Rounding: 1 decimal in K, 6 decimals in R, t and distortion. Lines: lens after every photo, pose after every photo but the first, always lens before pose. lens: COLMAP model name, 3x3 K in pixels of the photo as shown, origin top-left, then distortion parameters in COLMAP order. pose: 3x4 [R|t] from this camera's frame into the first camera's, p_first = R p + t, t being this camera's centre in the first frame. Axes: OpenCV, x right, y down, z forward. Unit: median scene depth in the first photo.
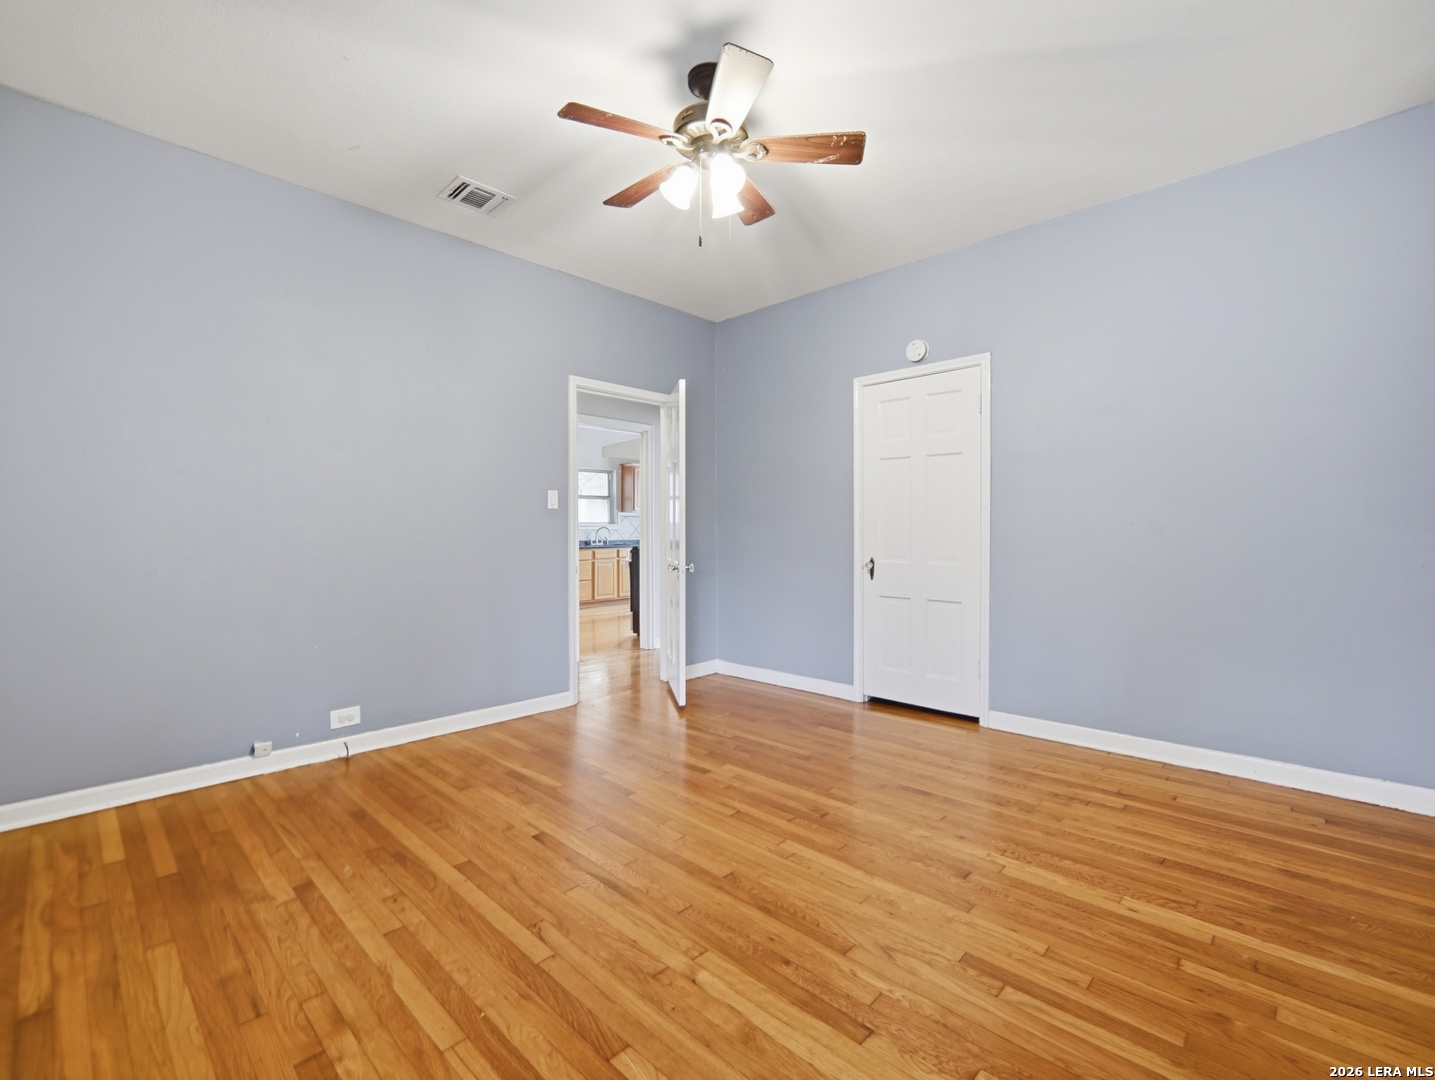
lens RADIAL K [[653.7, 0, 712.0], [0, 653.7, 532.4], [0, 0, 1]] dist [-0.010915, 0.000620]
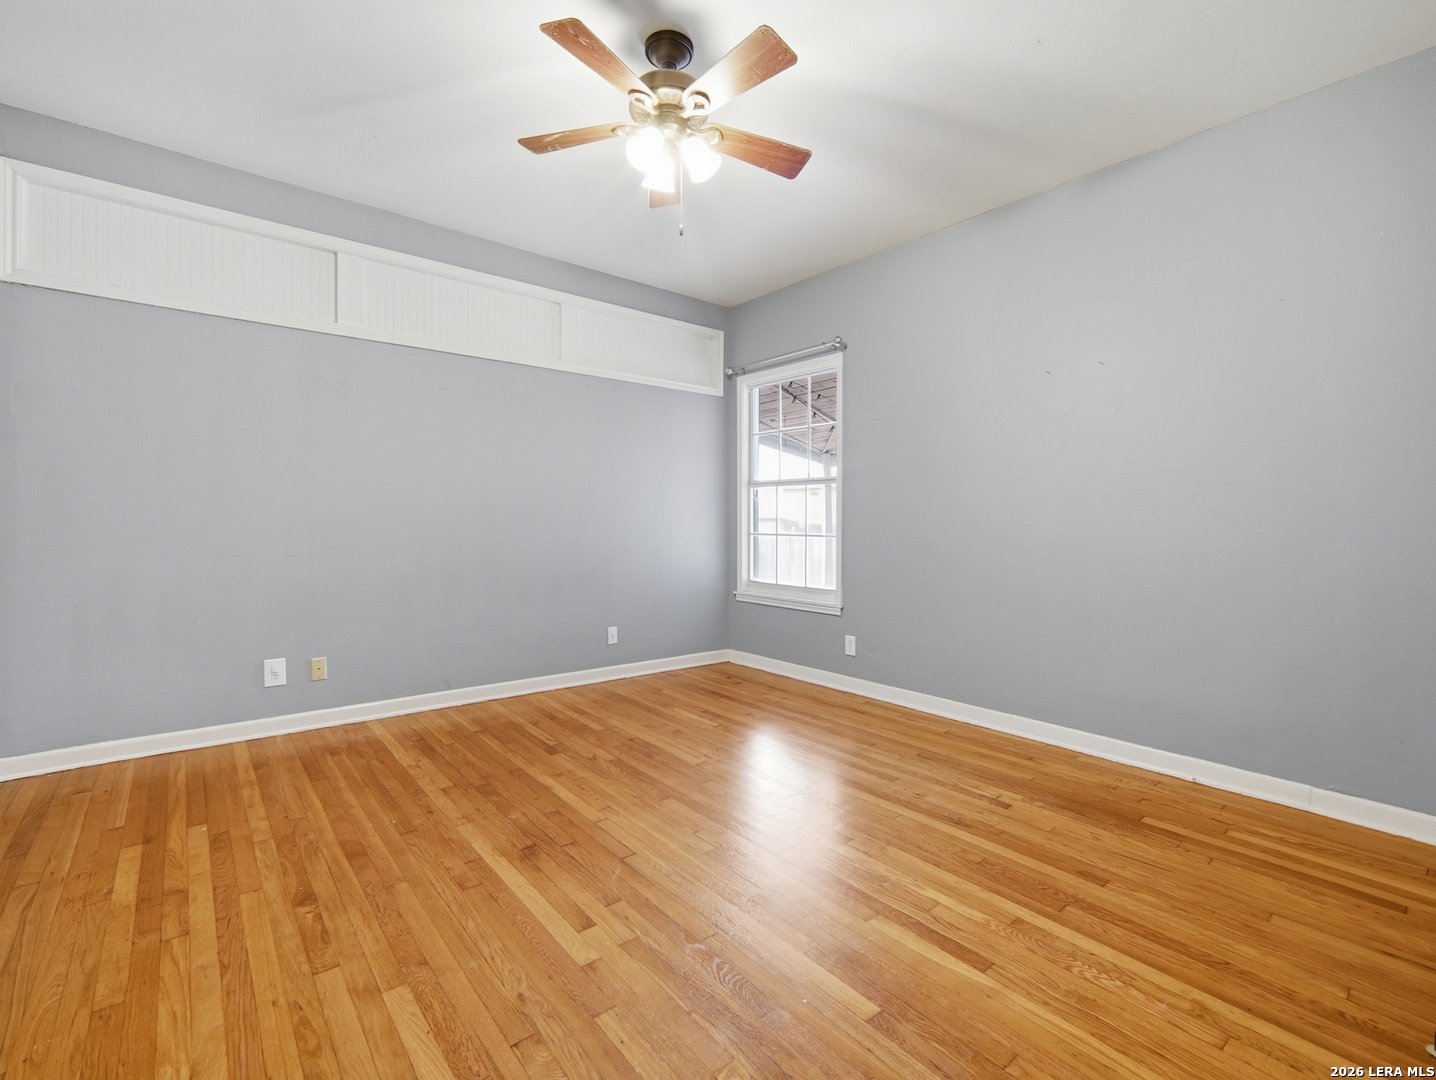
lens RADIAL K [[654.2, 0, 717.2], [0, 654.2, 536.9], [0, 0, 1]] dist [-0.010915, 0.000620]
pose [[-0.993975, -0.012176, 0.108928, -0.196558], [-0.008395, 0.999348, 0.035108, -0.009898], [-0.109284, 0.033982, -0.993430, 2.159889]]
